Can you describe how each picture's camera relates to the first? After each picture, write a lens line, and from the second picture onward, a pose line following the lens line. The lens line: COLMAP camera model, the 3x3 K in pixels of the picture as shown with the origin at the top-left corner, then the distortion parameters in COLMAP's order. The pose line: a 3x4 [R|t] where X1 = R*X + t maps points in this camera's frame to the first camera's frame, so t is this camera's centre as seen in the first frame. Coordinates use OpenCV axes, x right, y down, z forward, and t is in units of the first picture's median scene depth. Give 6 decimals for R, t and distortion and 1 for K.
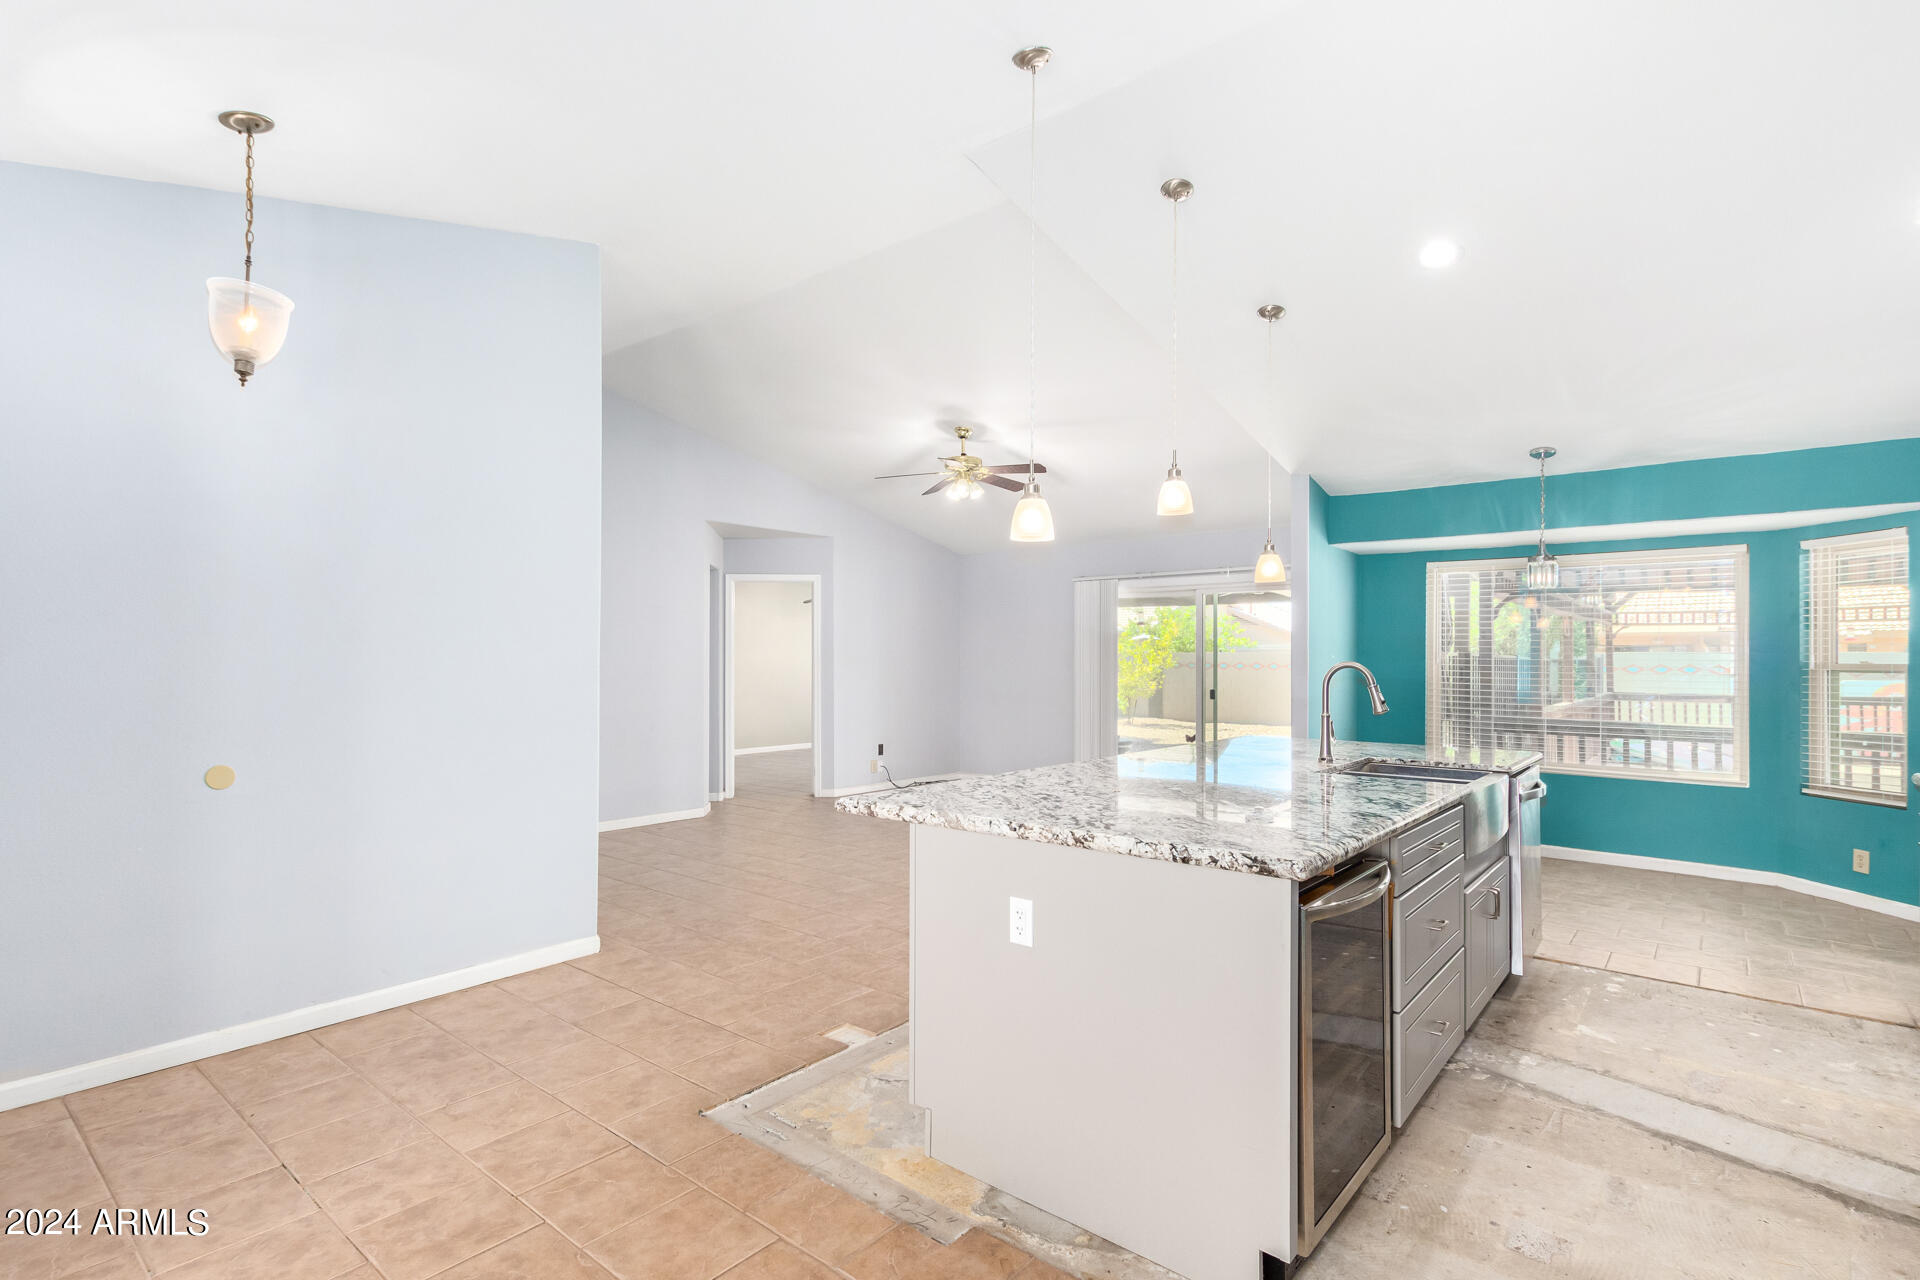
lens RADIAL K [[918.6, 0, 967.7], [0, 918.6, 654.6], [0, 0, 1]] dist [0.015855, -0.005773]
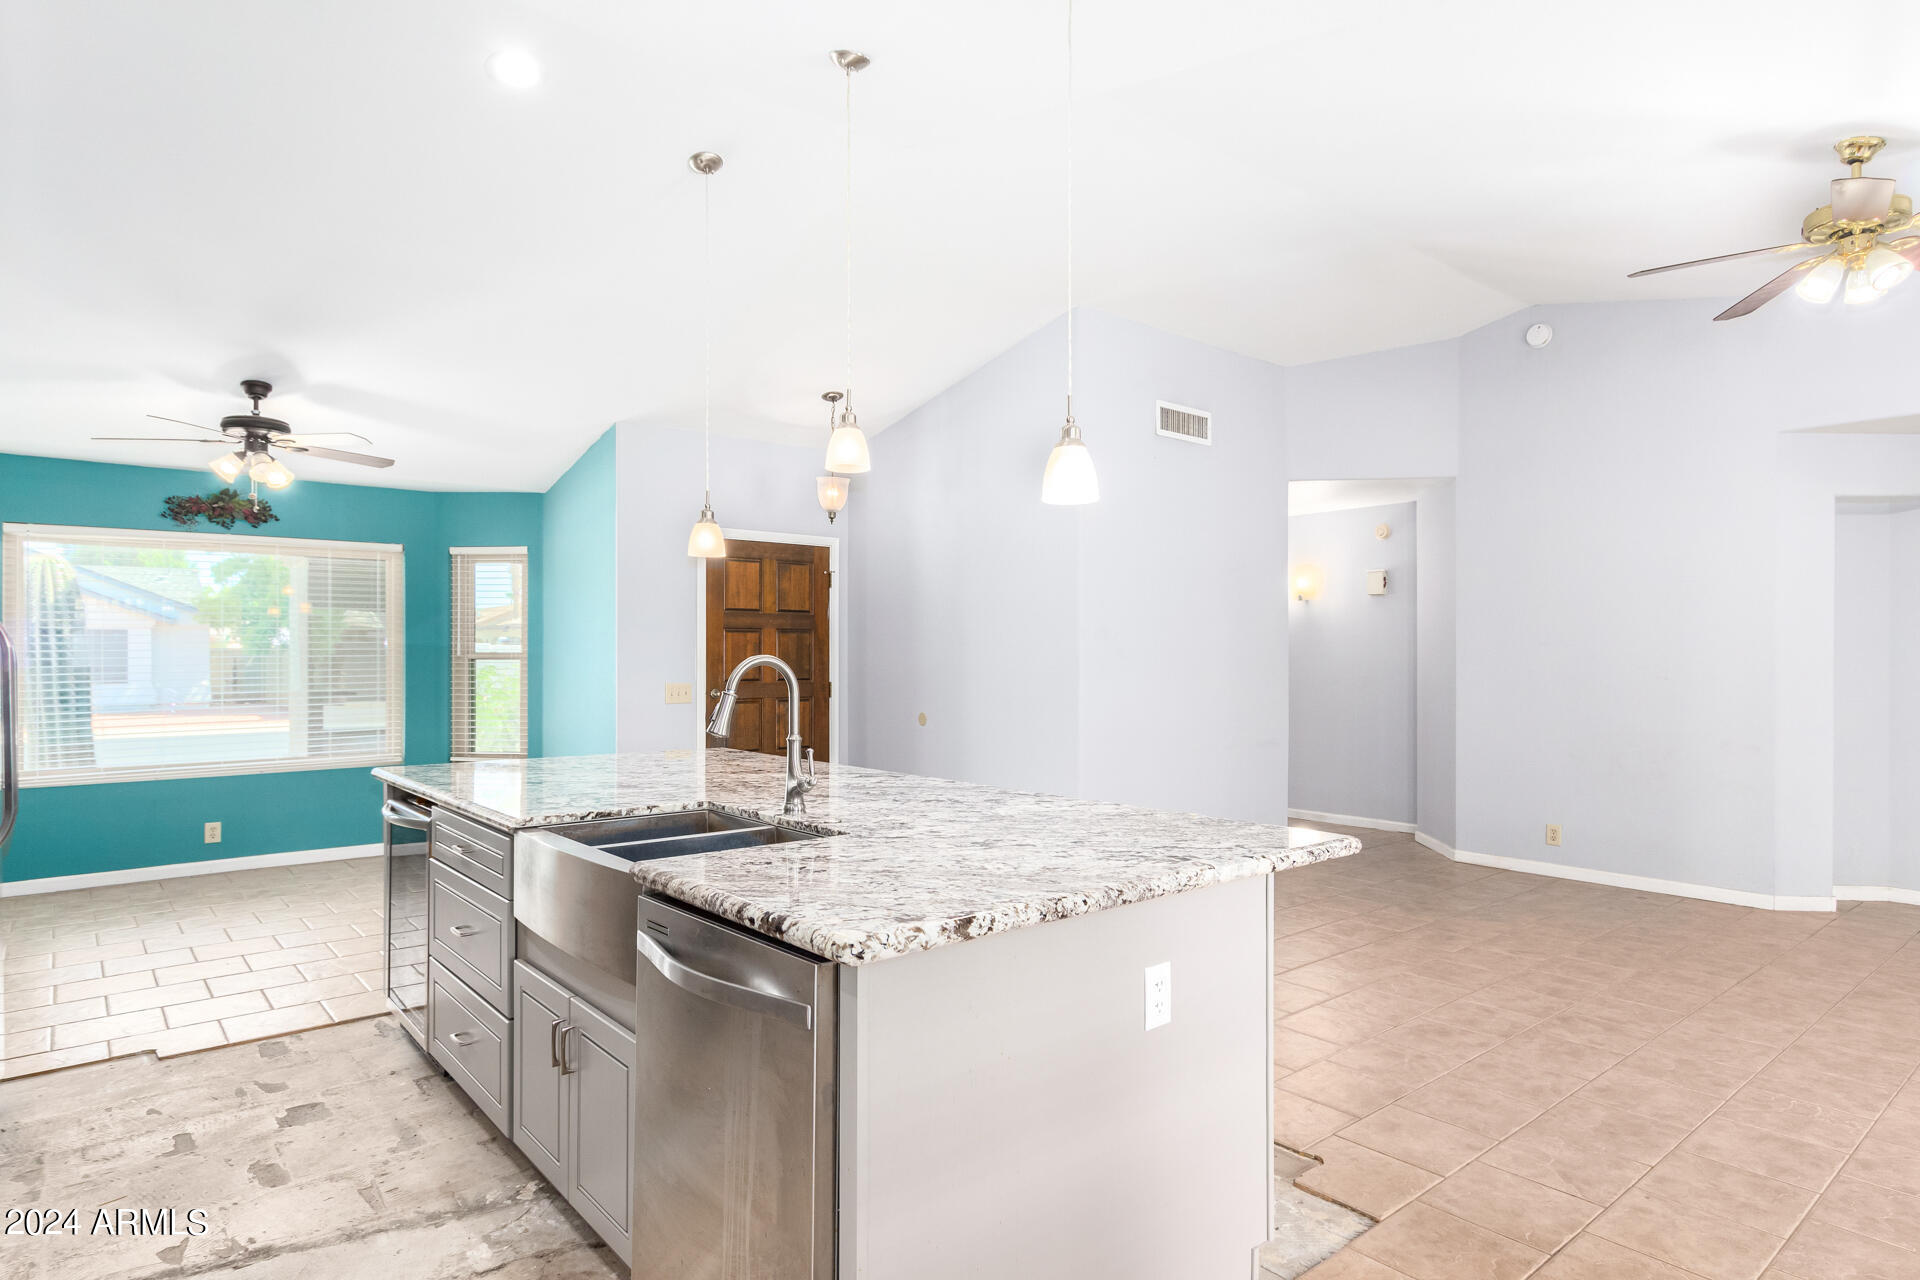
lens RADIAL K [[1064.9, 0, 964.9], [0, 1064.9, 649.8], [0, 0, 1]] dist [0.005260, 0.000389]
pose [[-0.190114, -0.008502, -0.981725, 0.789679], [0.002908, 0.999953, -0.009223, 0.007488], [0.981758, -0.004608, -0.190081, 0.906245]]
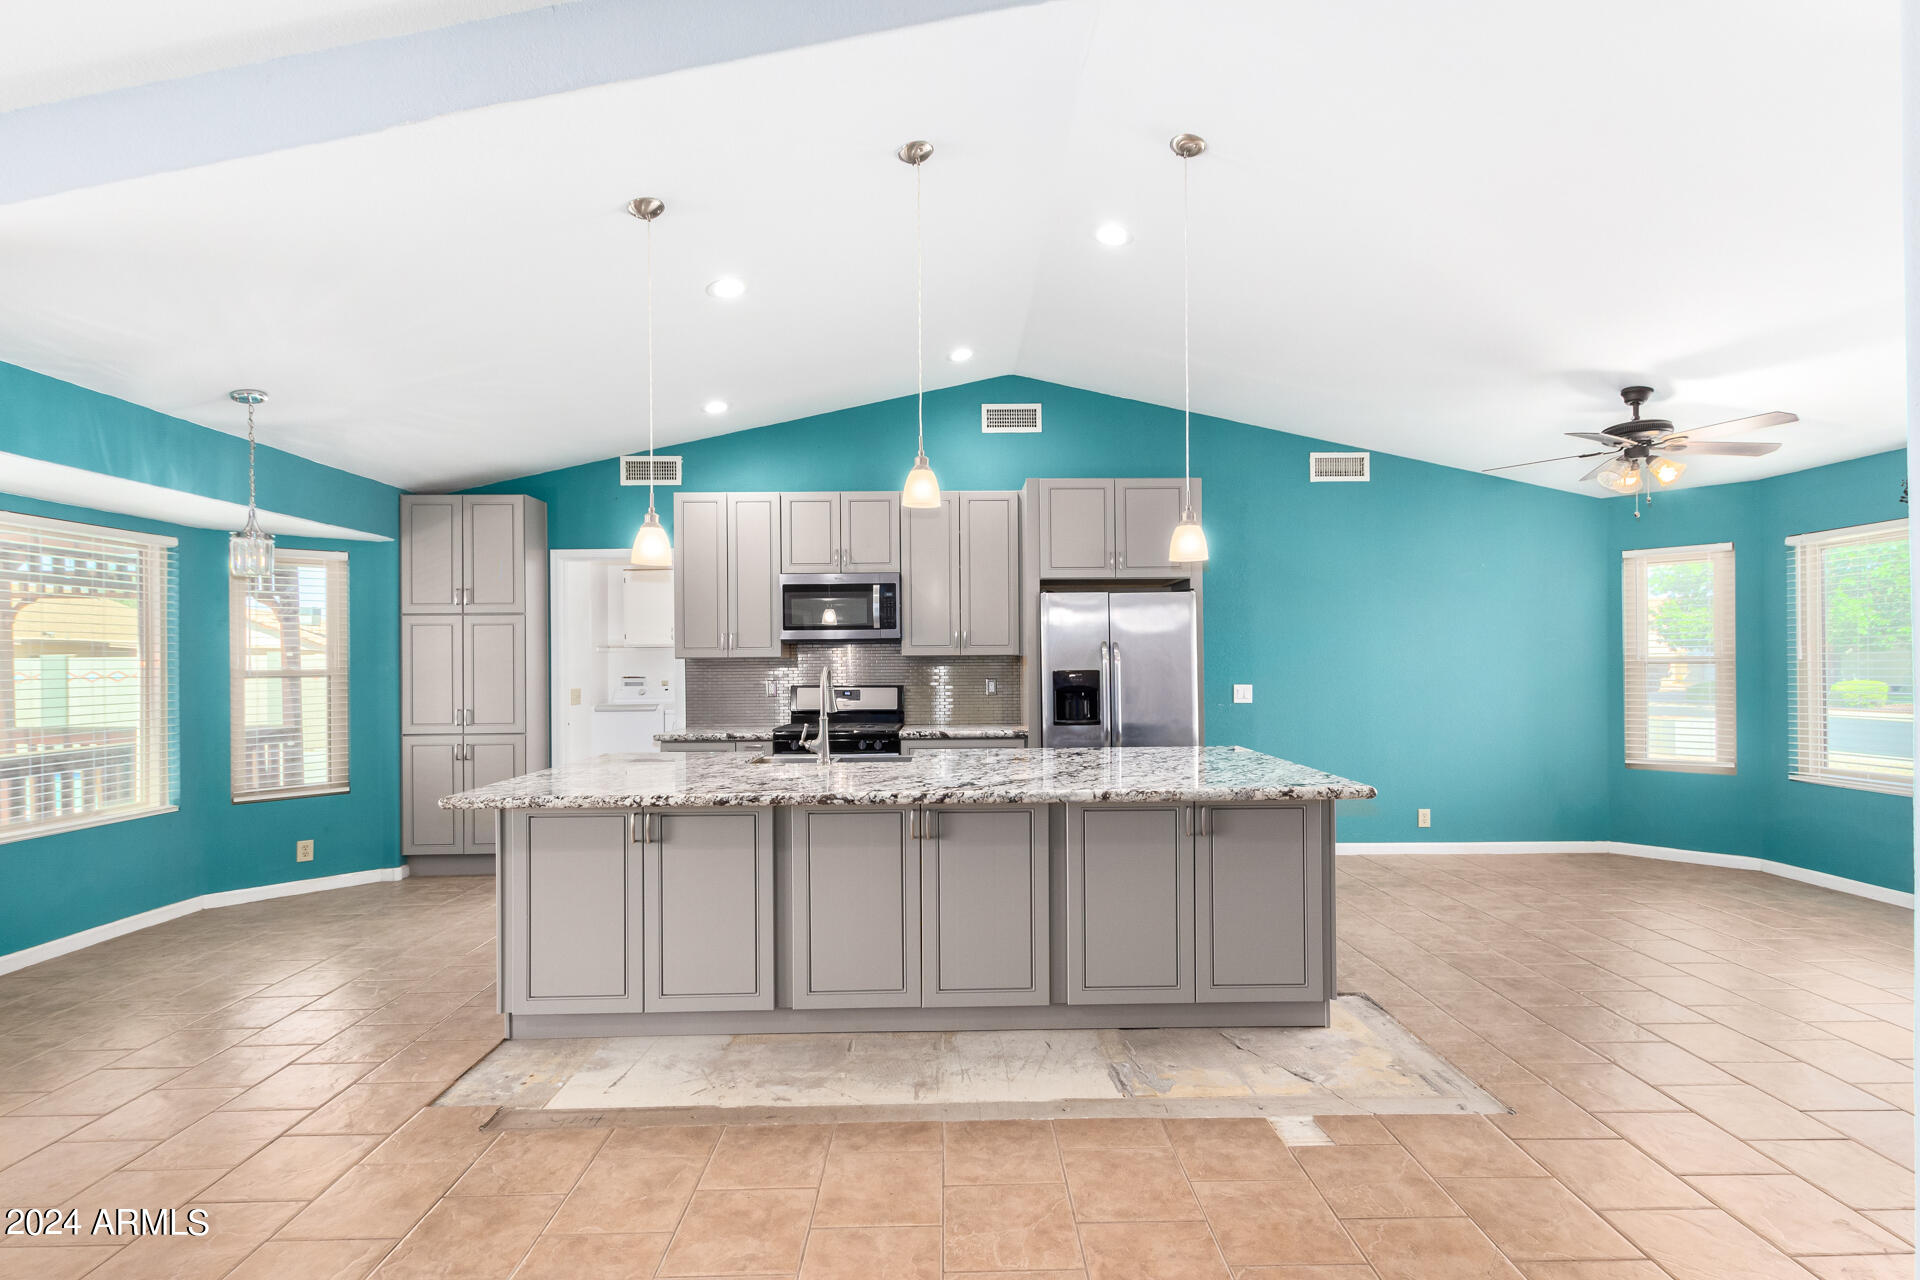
lens RADIAL K [[896.1, 0, 964.5], [0, 896.1, 655.9], [0, 0, 1]] dist [0.018612, -0.006794]
pose [[-0.647378, 0.005096, 0.762152, -0.345032], [0.001603, 0.999985, -0.005324, 0.000954], [-0.762167, -0.002225, -0.647376, 1.101980]]
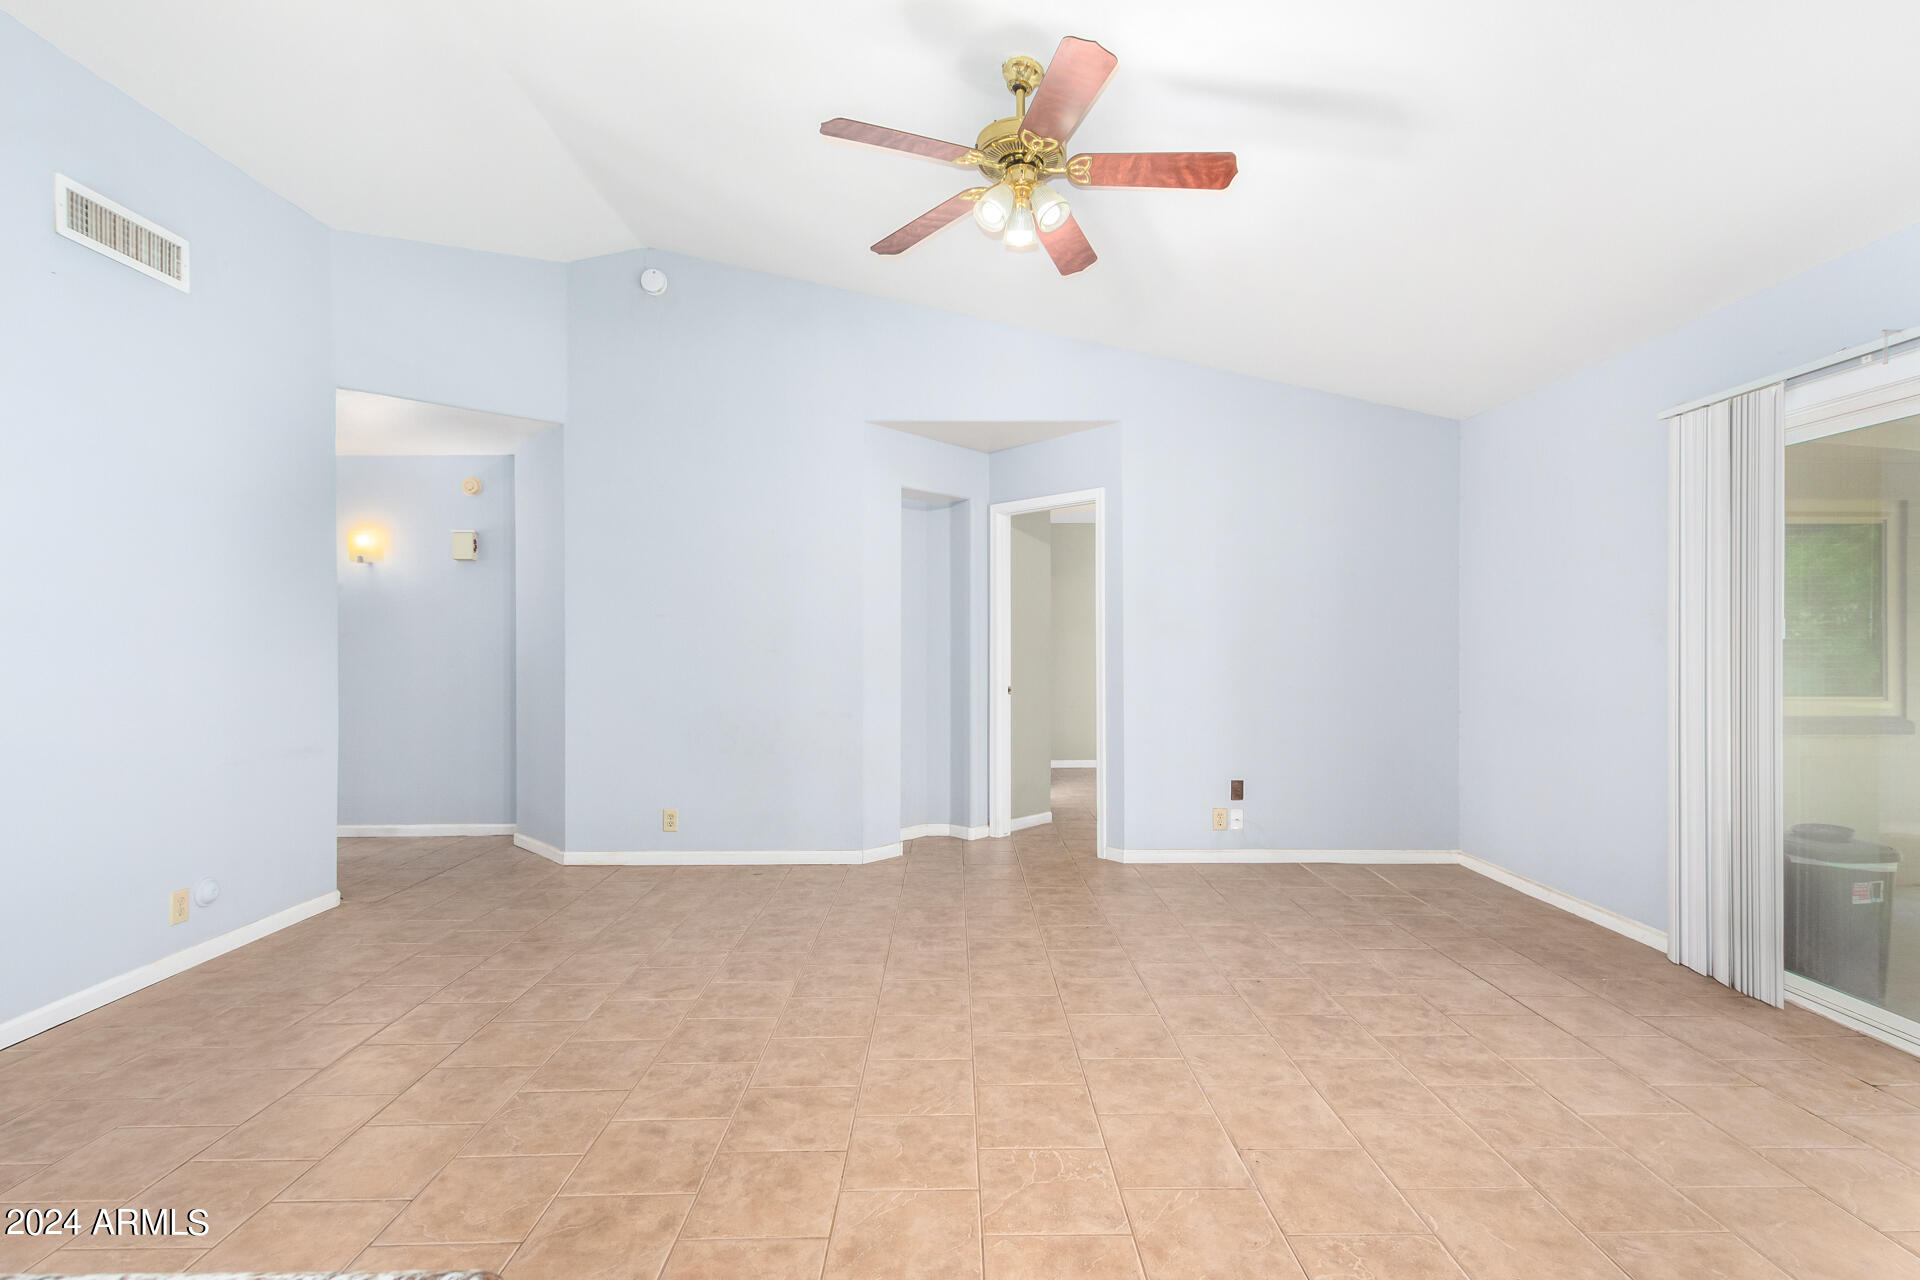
lens RADIAL K [[896.1, 0, 965.9], [0, 896.1, 646.6], [0, 0, 1]] dist [0.018612, -0.006794]
pose [[0.638566, -0.003406, -0.769560, 0.396829], [0.008817, 0.999957, 0.002890, 0.024267], [0.769517, -0.008631, 0.638569, 0.965912]]
